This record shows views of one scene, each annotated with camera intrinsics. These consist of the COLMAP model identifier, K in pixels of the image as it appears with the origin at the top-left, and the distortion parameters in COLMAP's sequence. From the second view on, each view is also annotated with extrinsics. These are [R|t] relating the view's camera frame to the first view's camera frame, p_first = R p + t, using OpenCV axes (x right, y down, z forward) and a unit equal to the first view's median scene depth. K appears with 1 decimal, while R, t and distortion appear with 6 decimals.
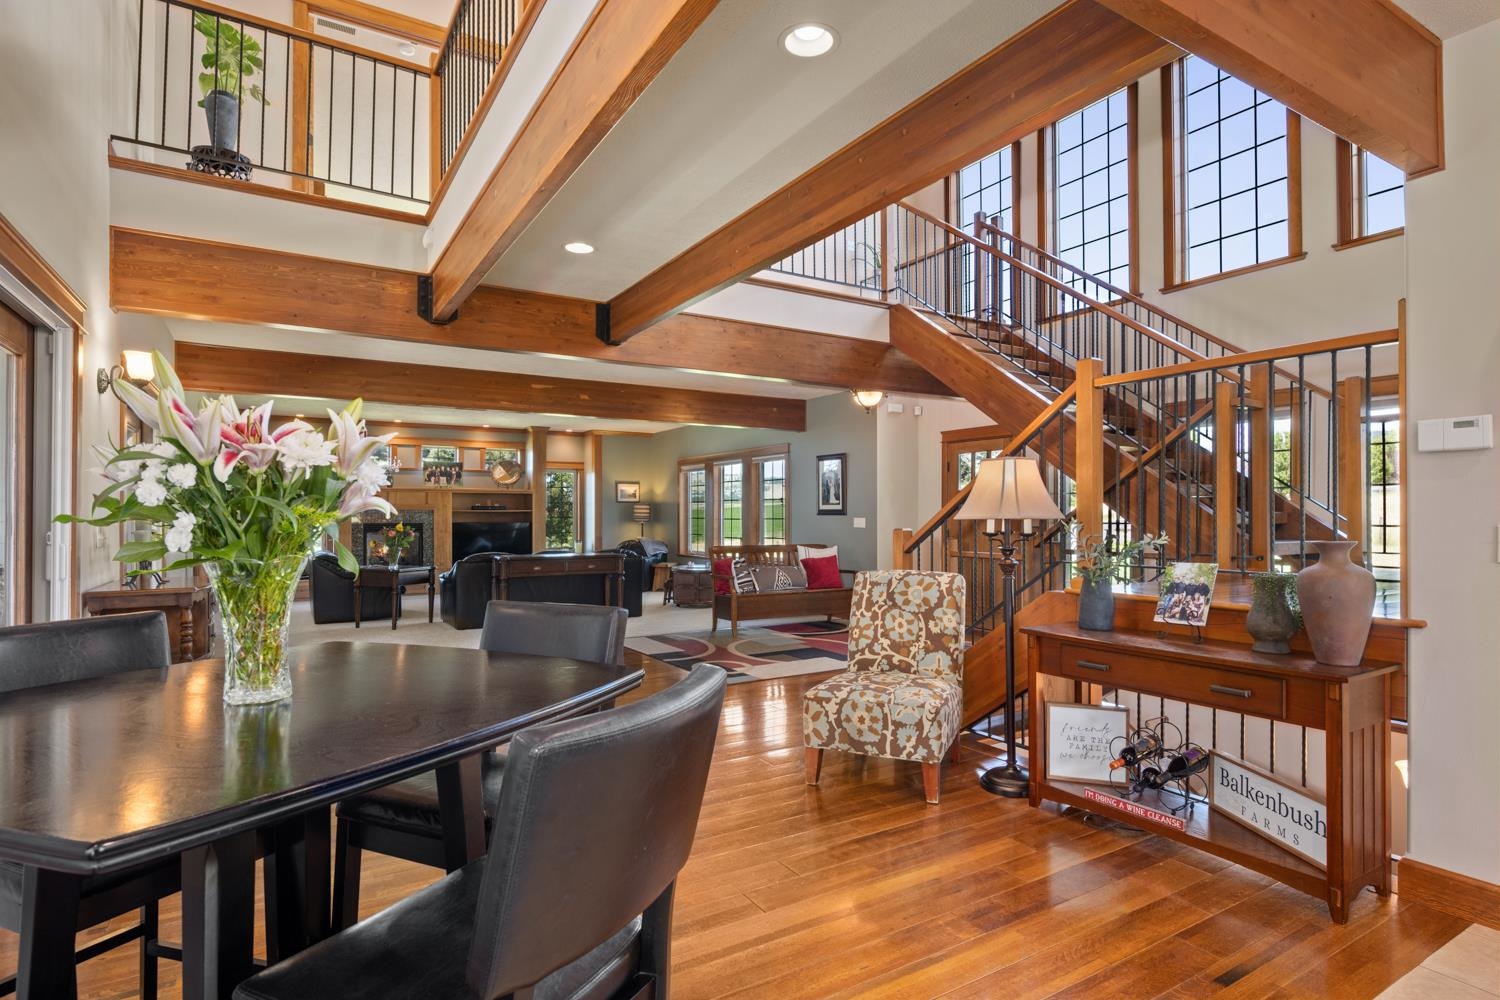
lens RADIAL K [[783.8, 0, 756.0], [0, 783.8, 509.4], [0, 0, 1]] dist [-0.001697, -0.000715]
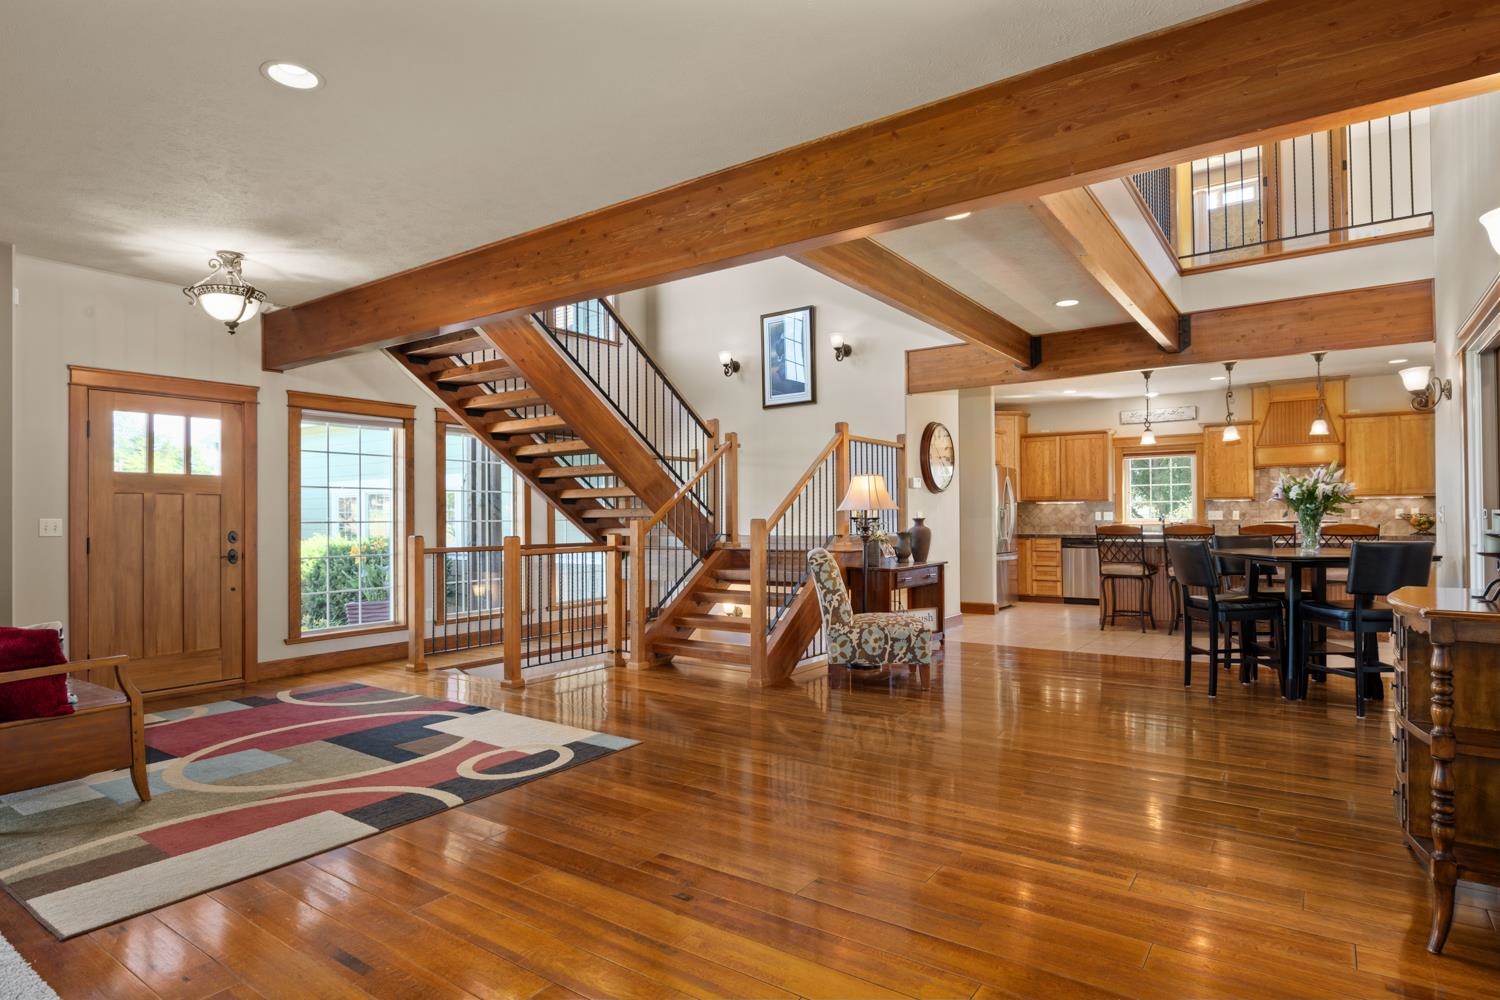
lens RADIAL K [[810.1, 0, 756.7], [0, 810.1, 508.9], [0, 0, 1]] dist [-0.002911, -0.000557]
pose [[-0.396413, 0.014401, 0.917959, -1.044100], [0.002450, 0.999890, -0.014628, 0.030002], [-0.918069, -0.003550, -0.396405, 1.647715]]
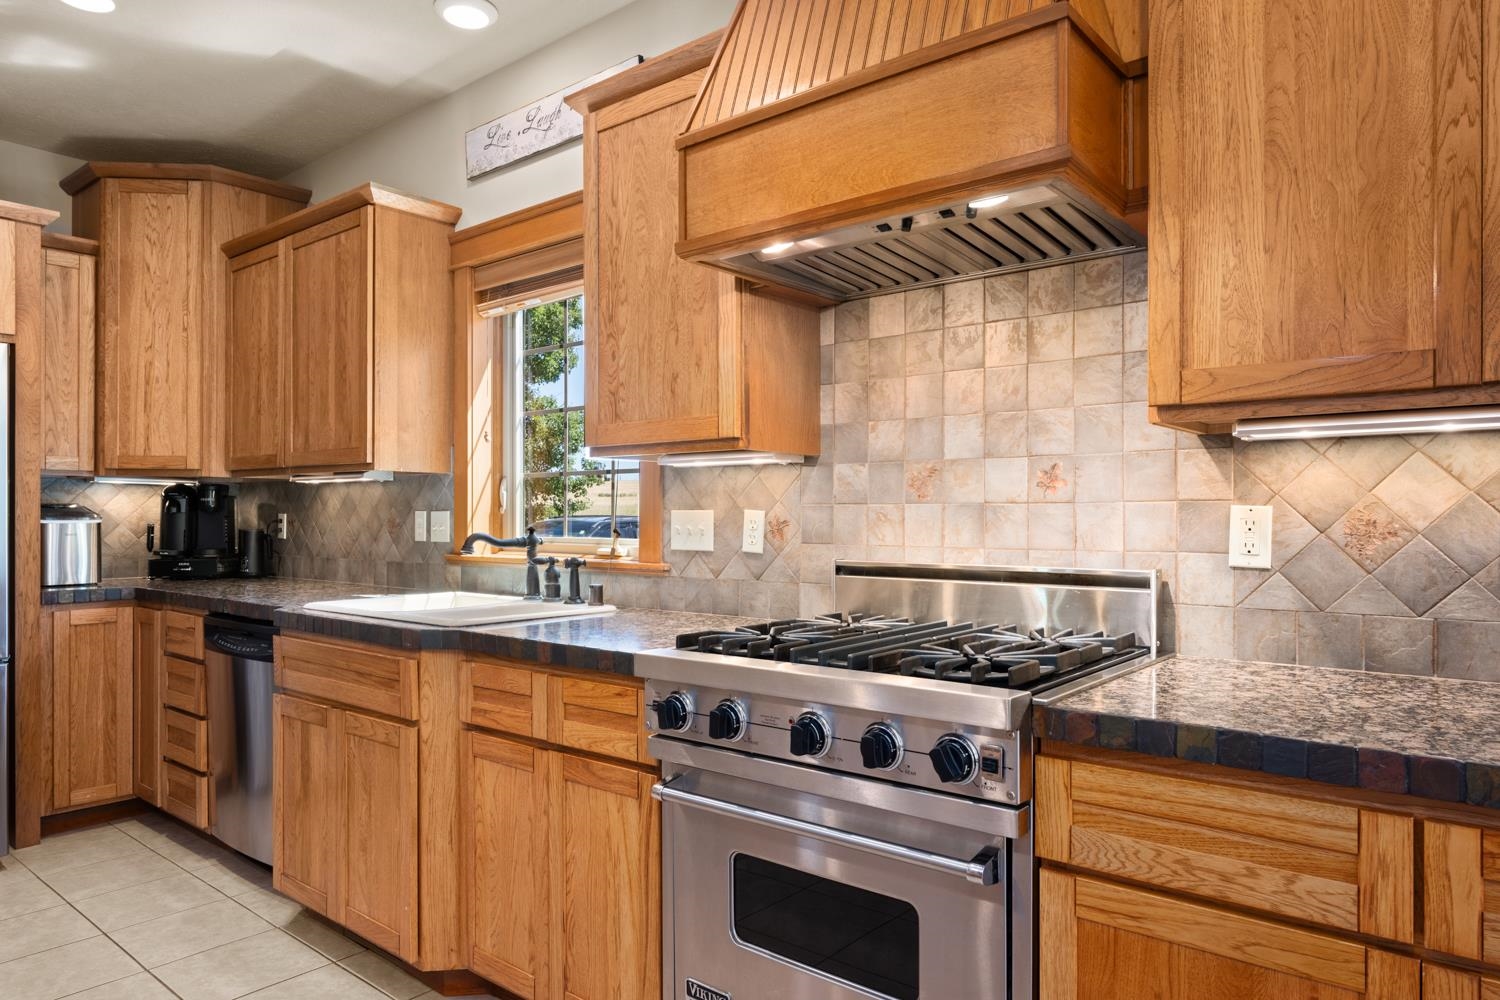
lens RADIAL K [[949.7, 0, 754.3], [0, 949.7, 515.4], [0, 0, 1]] dist [-0.001547, -0.001606]
pose [[-0.324218, 0.002563, 0.945979, 0.030772], [-0.005360, 0.999975, -0.004546, 0.009568], [-0.945967, -0.006544, -0.324196, -0.419885]]
